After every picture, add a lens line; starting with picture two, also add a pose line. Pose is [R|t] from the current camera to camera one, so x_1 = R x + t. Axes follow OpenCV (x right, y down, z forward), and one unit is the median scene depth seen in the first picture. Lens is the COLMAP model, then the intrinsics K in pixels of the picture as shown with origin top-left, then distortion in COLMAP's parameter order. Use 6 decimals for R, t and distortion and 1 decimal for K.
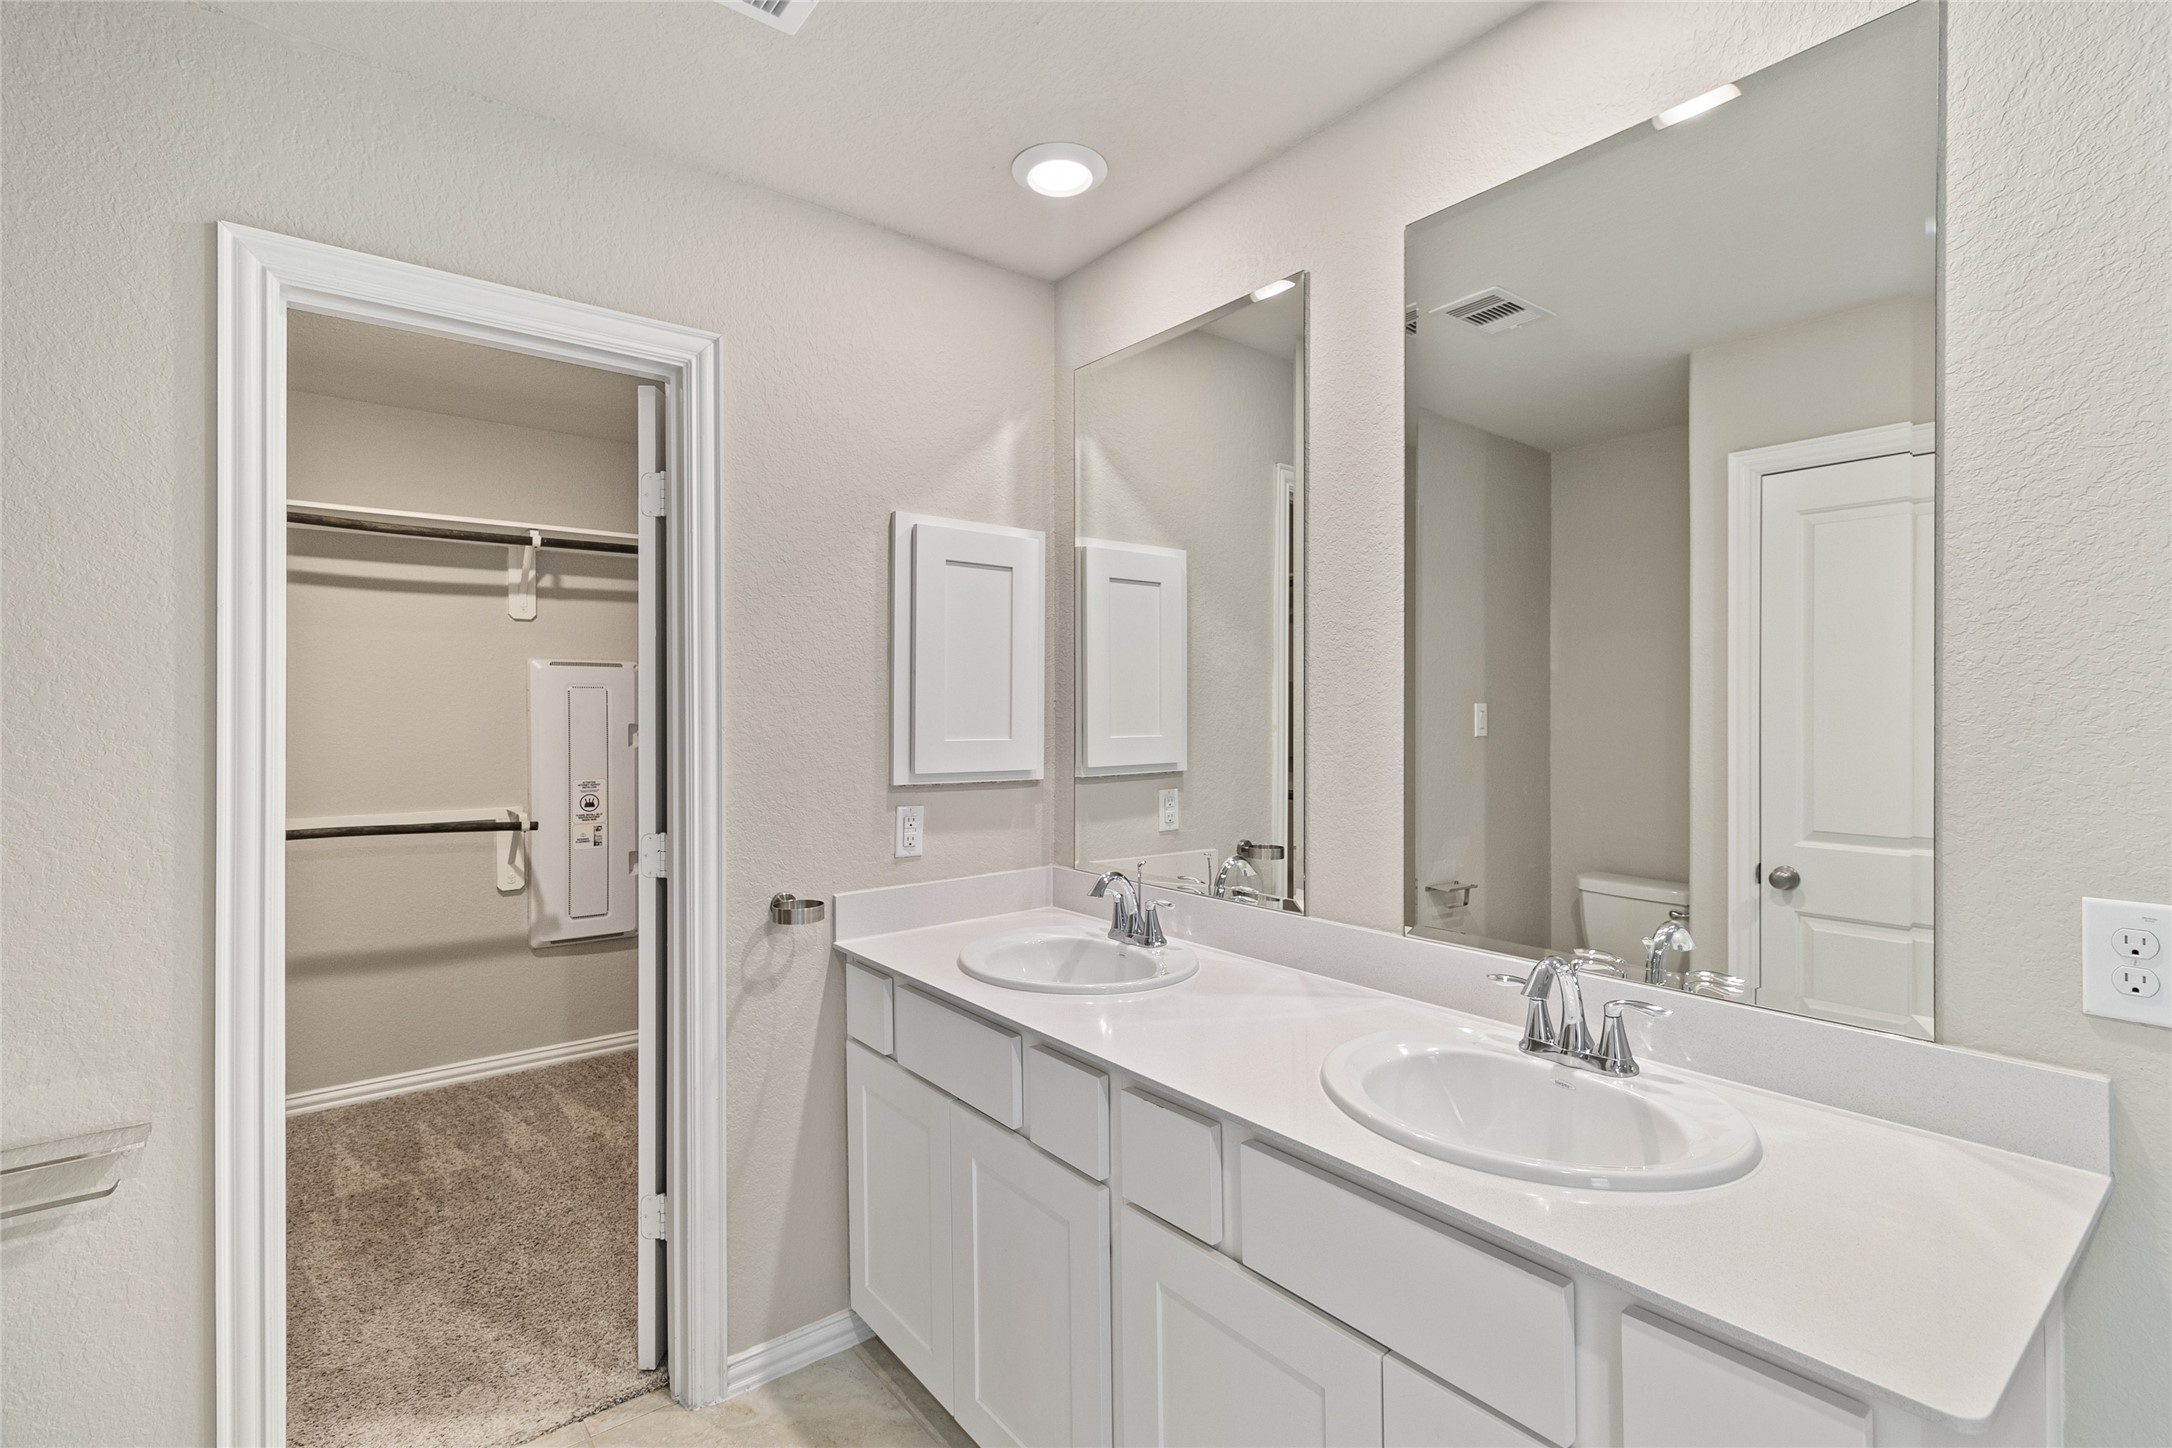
lens RADIAL K [[1006.8, 0, 1095.0], [0, 1006.8, 722.4], [0, 0, 1]] dist [0.004516, 0.000374]
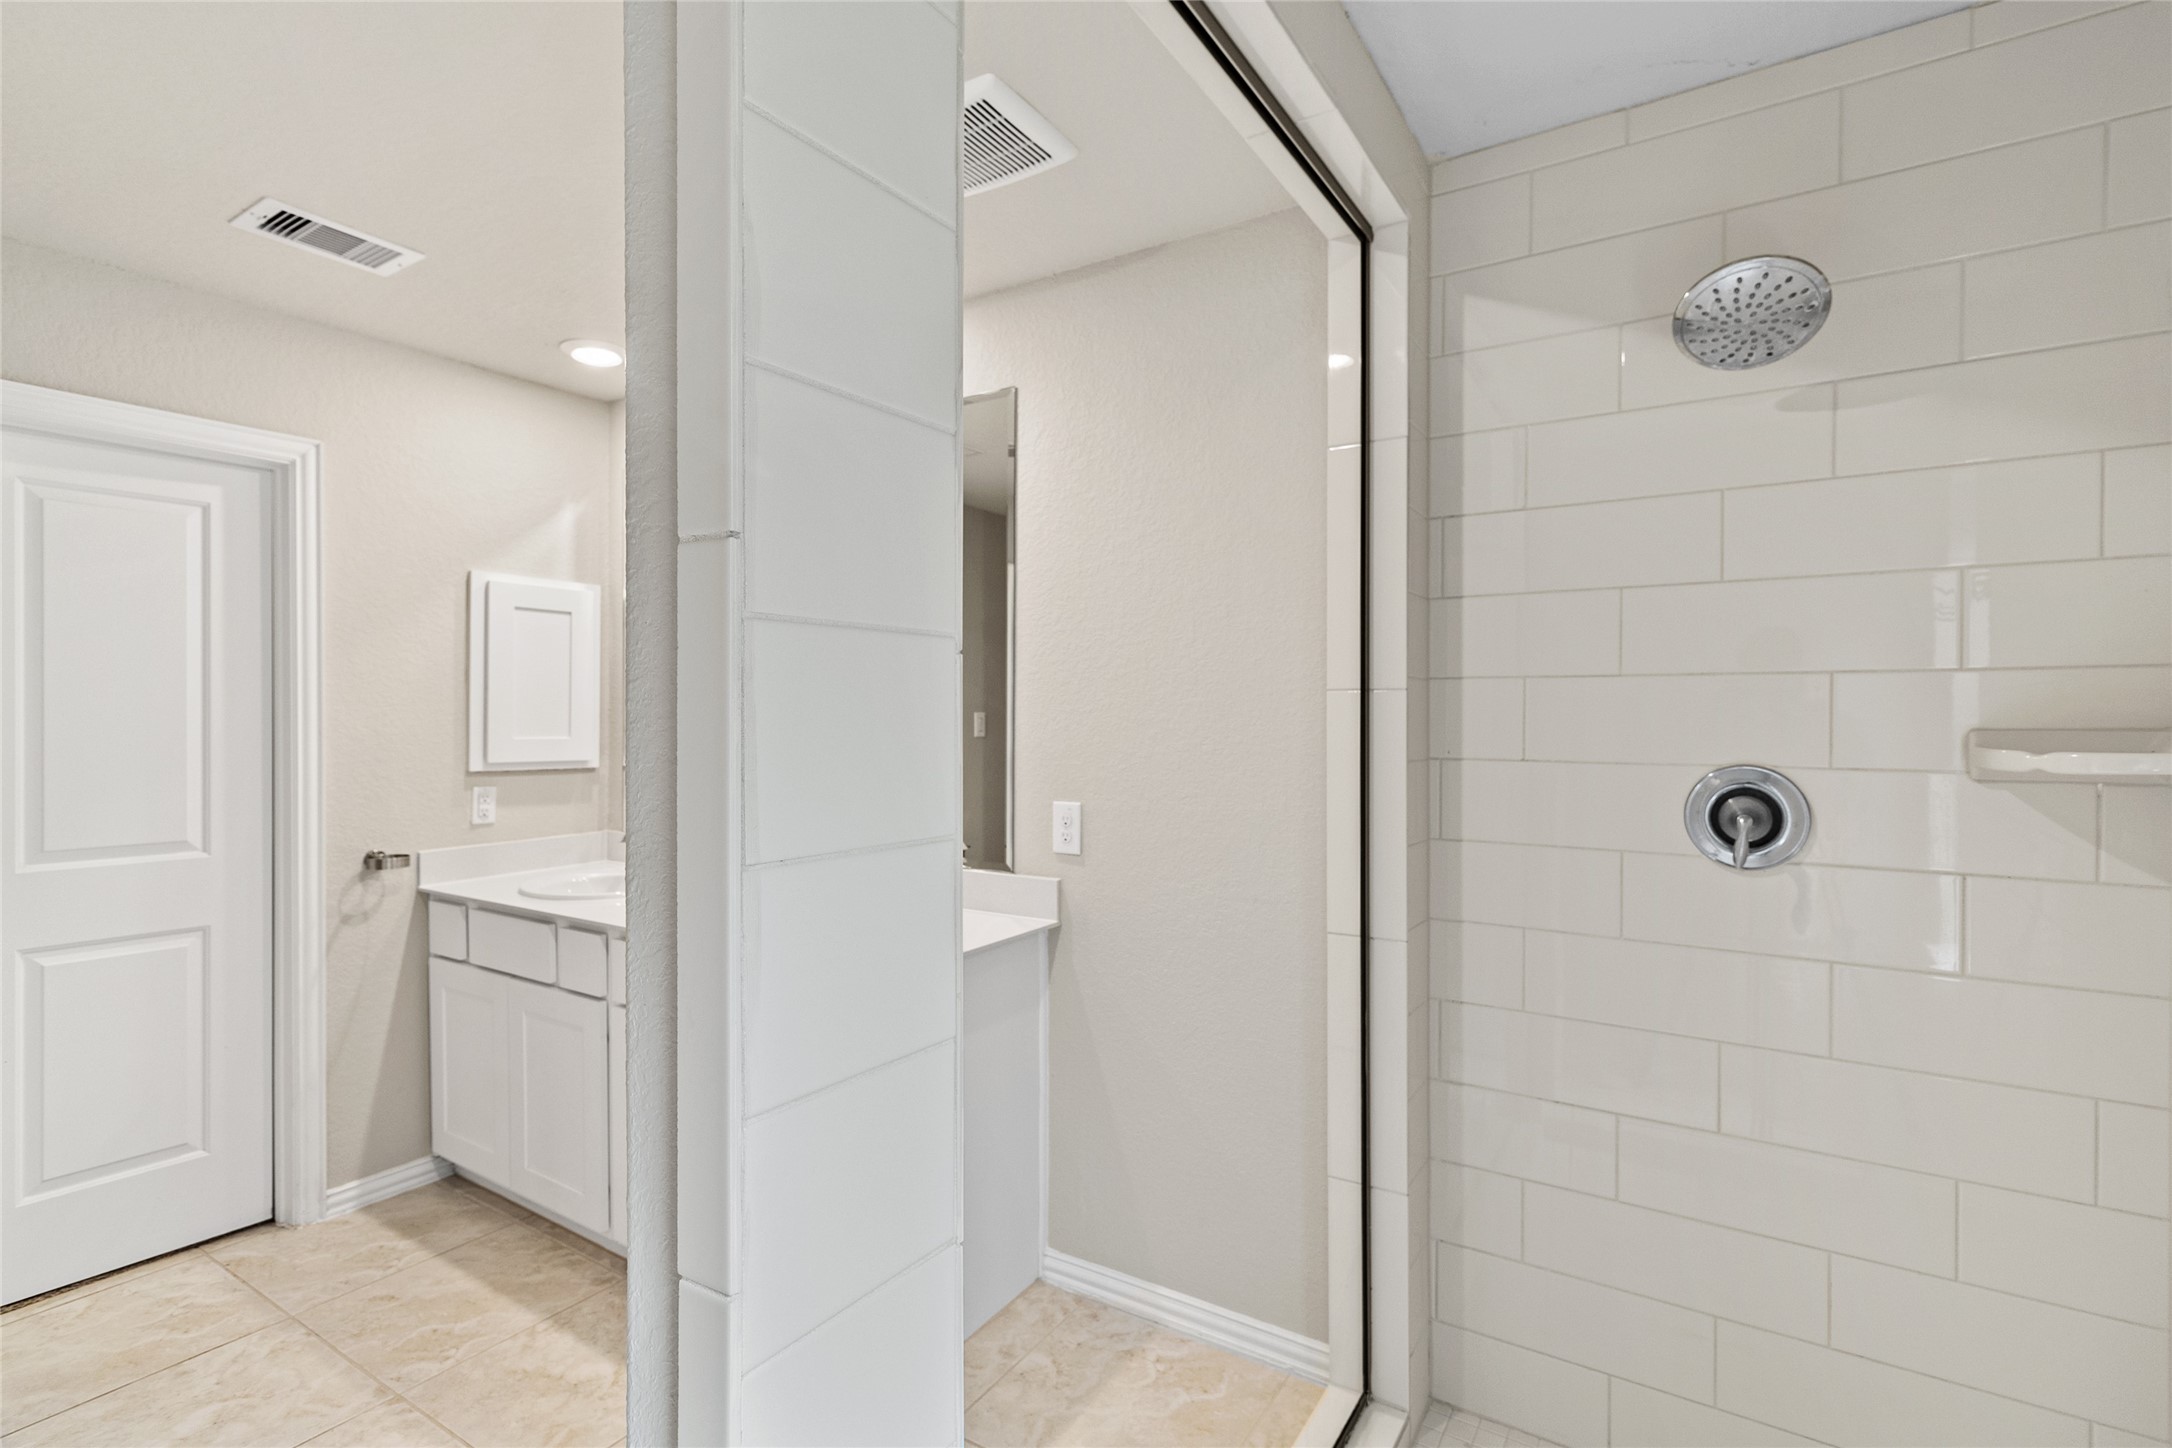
lens RADIAL K [[1006.8, 0, 1095.0], [0, 1006.8, 722.4], [0, 0, 1]] dist [0.004516, 0.000374]
pose [[0.945595, 0.000292, 0.325347, 0.183670], [0.000344, 0.999998, -0.001895, -0.001401], [-0.325347, 0.001904, 0.945593, -0.667397]]
